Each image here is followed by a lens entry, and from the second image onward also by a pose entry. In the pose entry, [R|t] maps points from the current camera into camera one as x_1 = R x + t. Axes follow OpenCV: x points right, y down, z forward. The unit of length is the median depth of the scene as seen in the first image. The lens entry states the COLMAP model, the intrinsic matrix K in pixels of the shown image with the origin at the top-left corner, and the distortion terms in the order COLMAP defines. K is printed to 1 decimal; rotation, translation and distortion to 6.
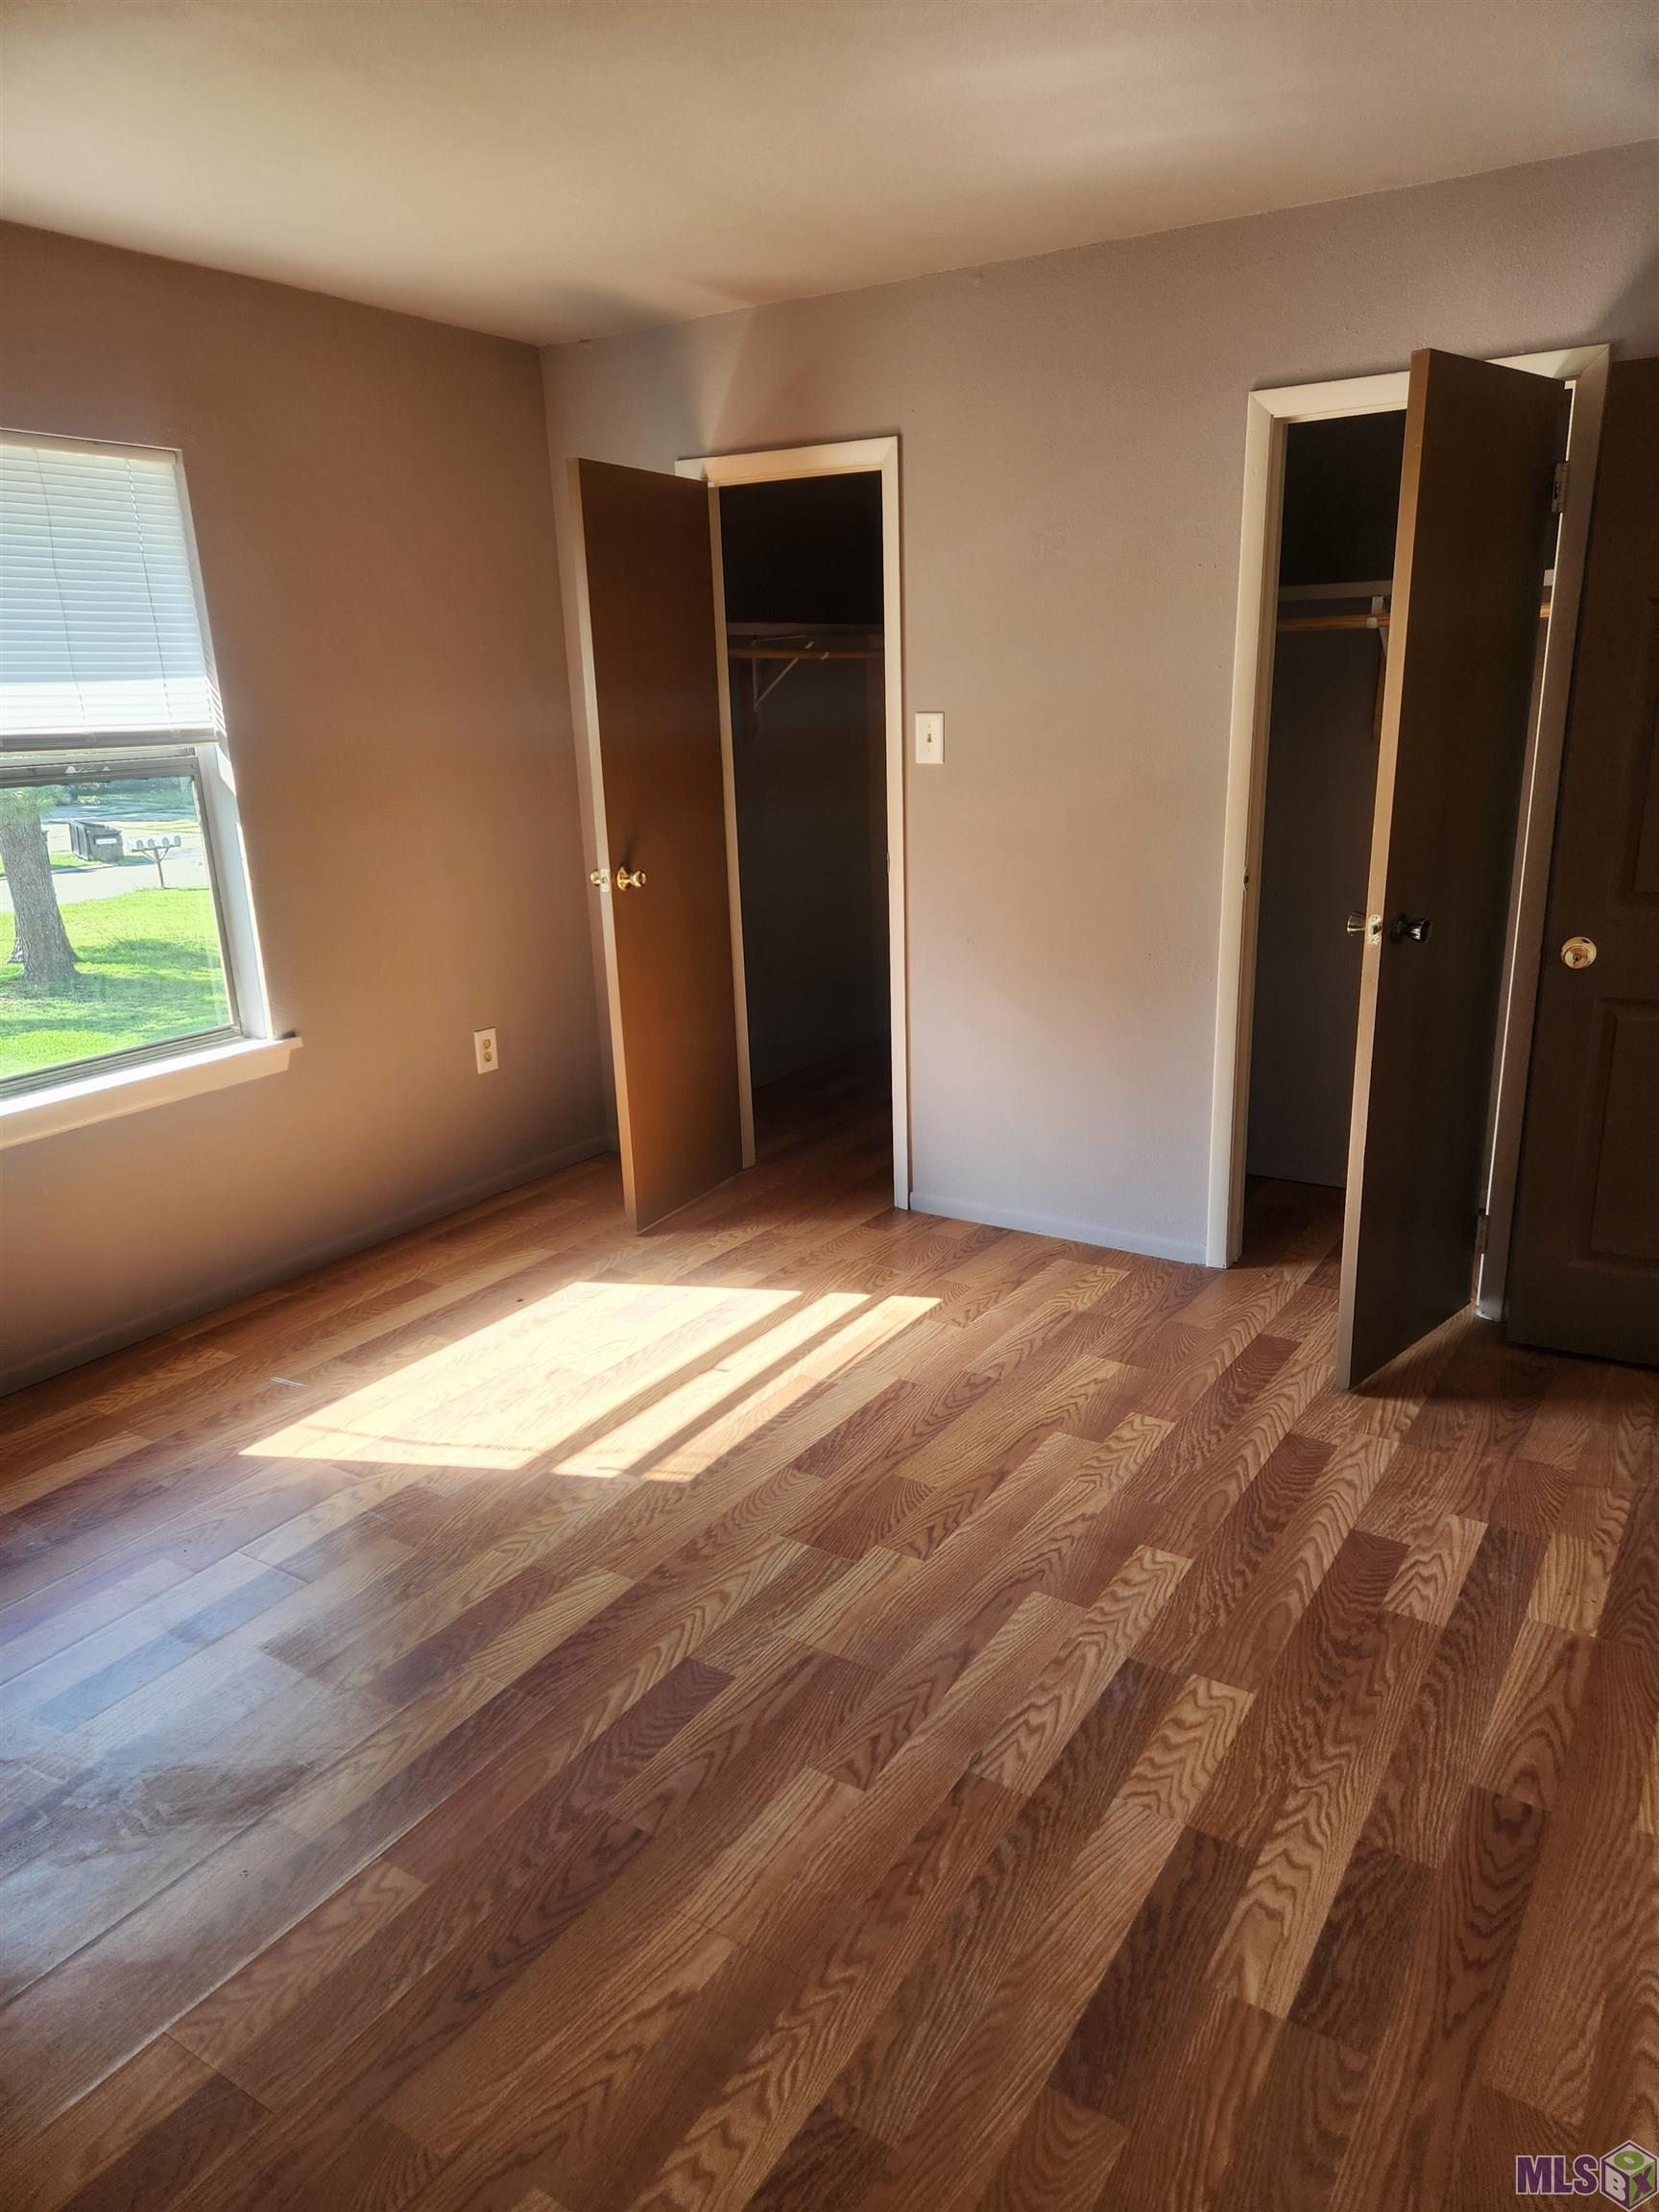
lens RADIAL K [[1477.9, 0, 830.0], [0, 1477.9, 1109.4], [0, 0, 1]] dist [0.006676, 0.002059]
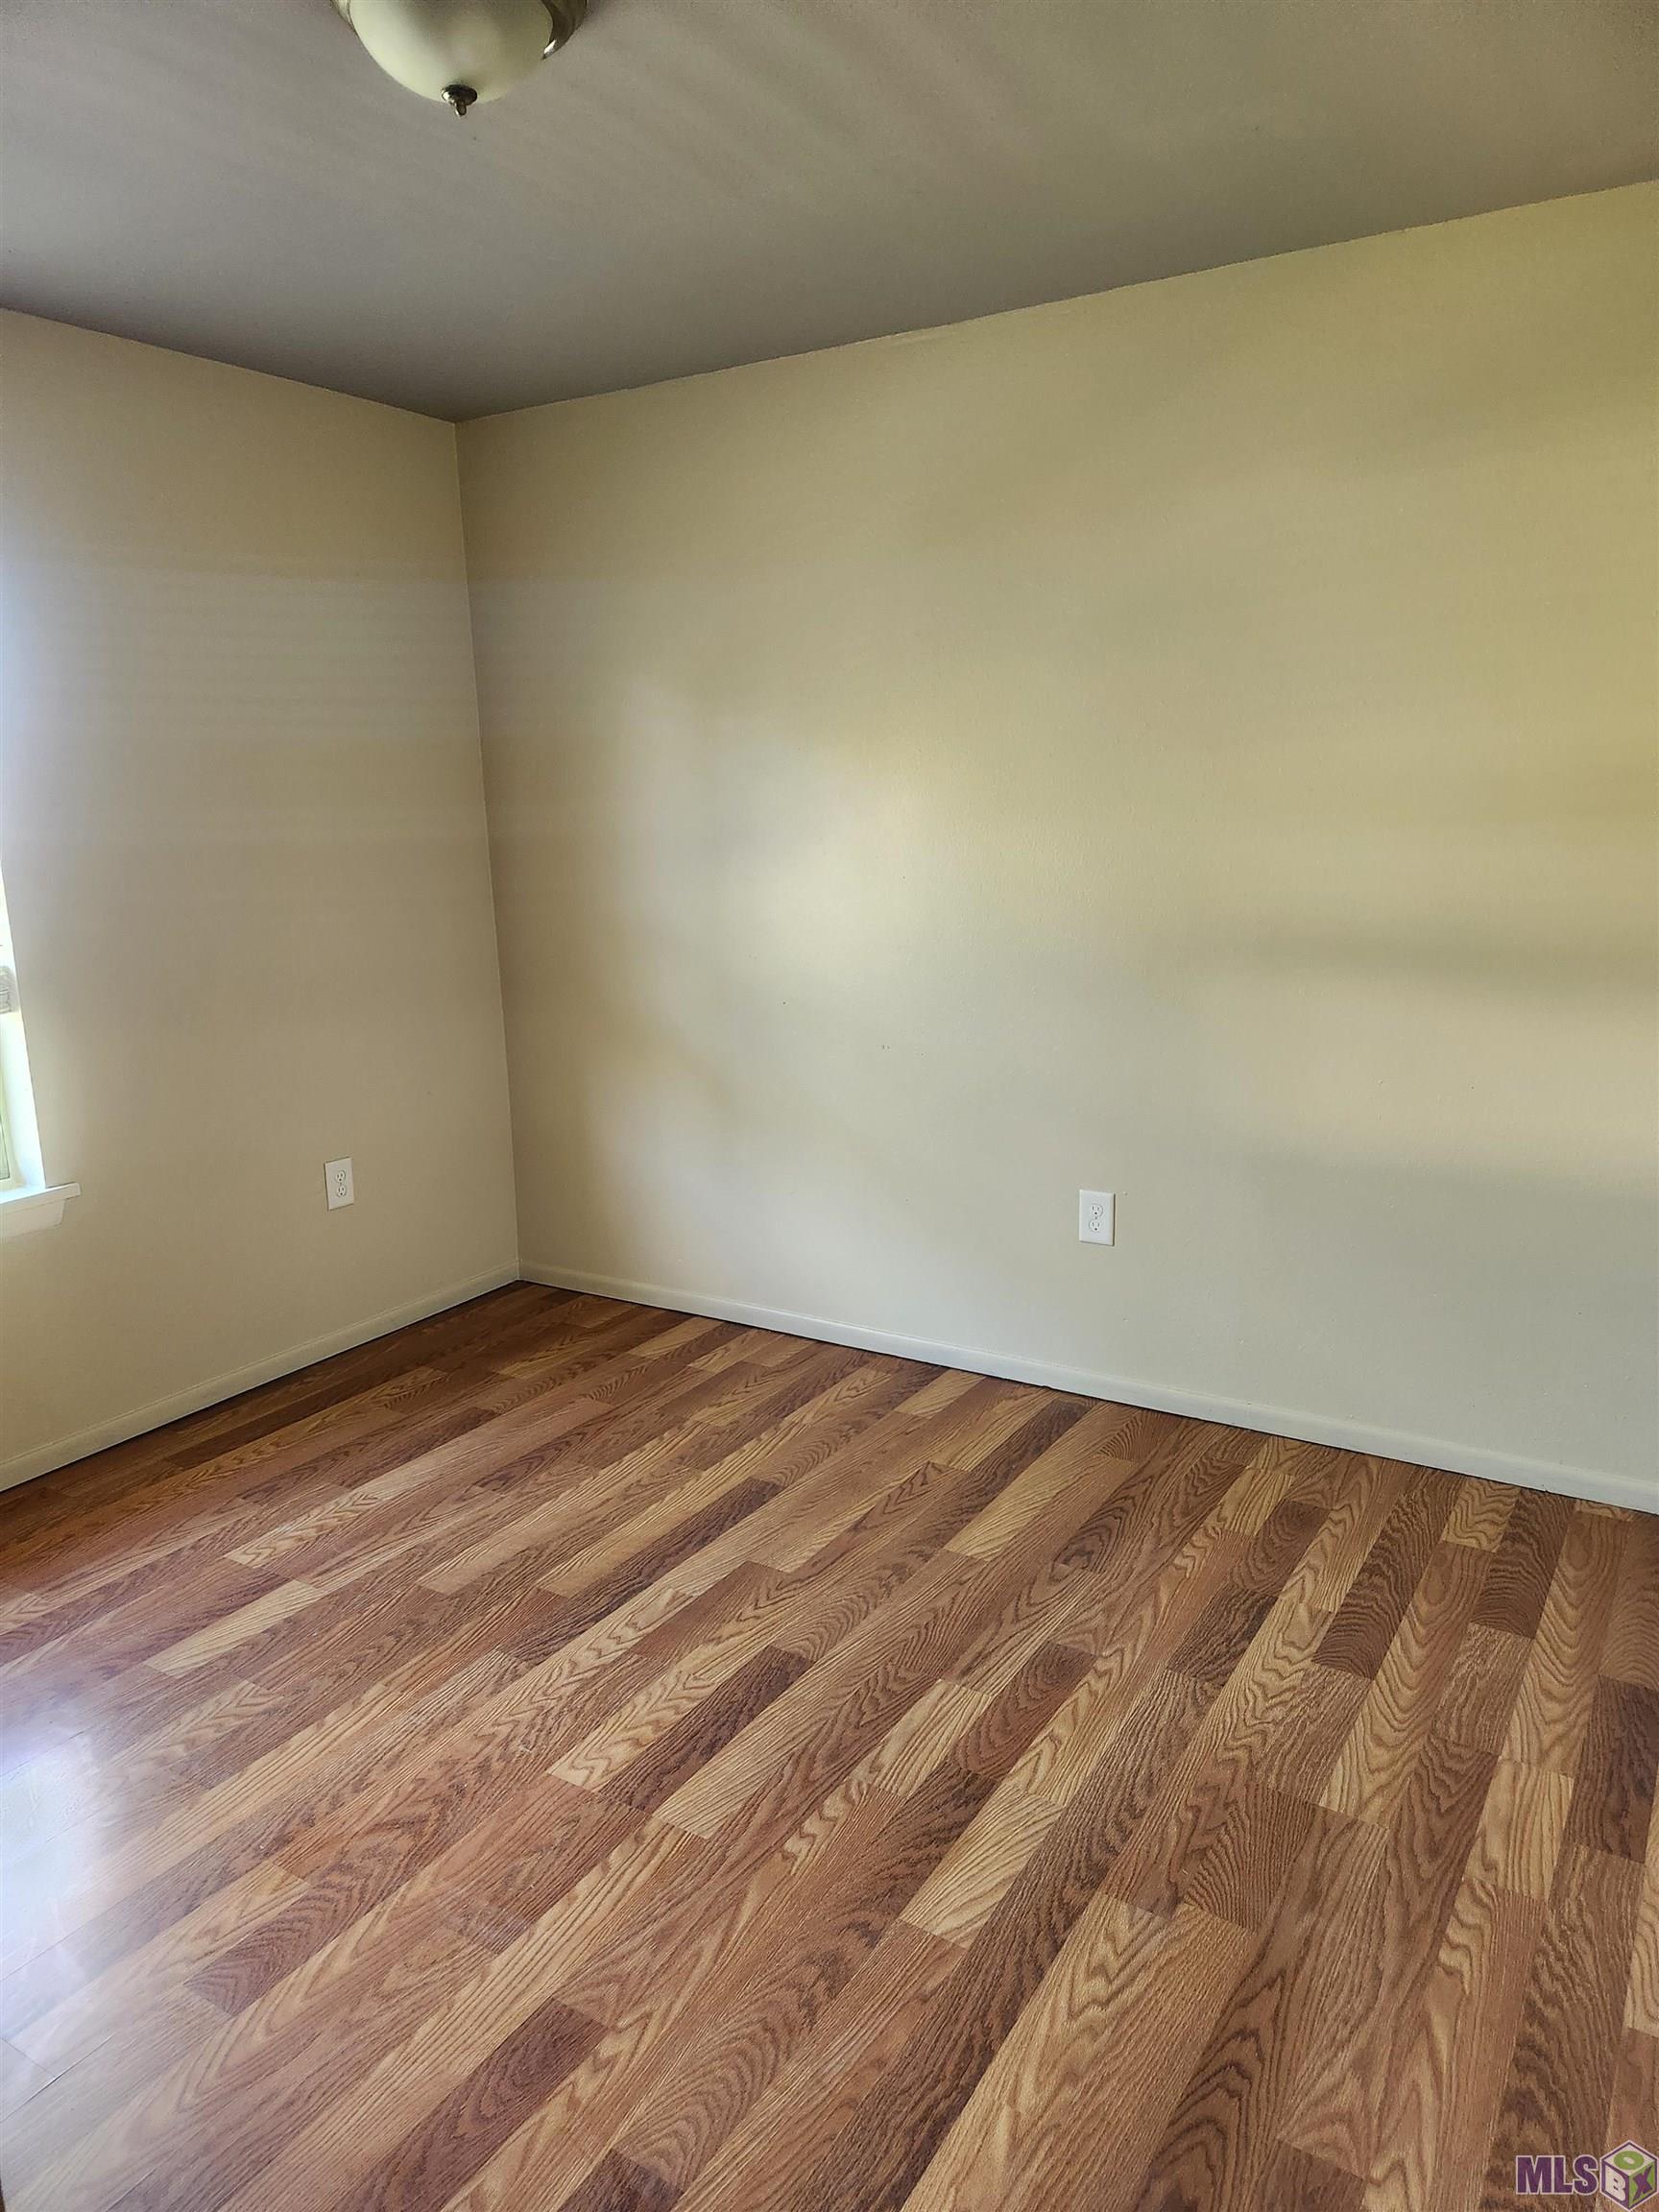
lens RADIAL K [[1477.9, 0, 829.7], [0, 1477.9, 1107.6], [0, 0, 1]] dist [0.006676, 0.002059]
pose [[-0.999410, 0.034133, -0.003933, 0.629307], [0.027850, 0.871788, 0.489091, -0.506547], [0.020123, 0.488693, -0.872224, 1.714157]]
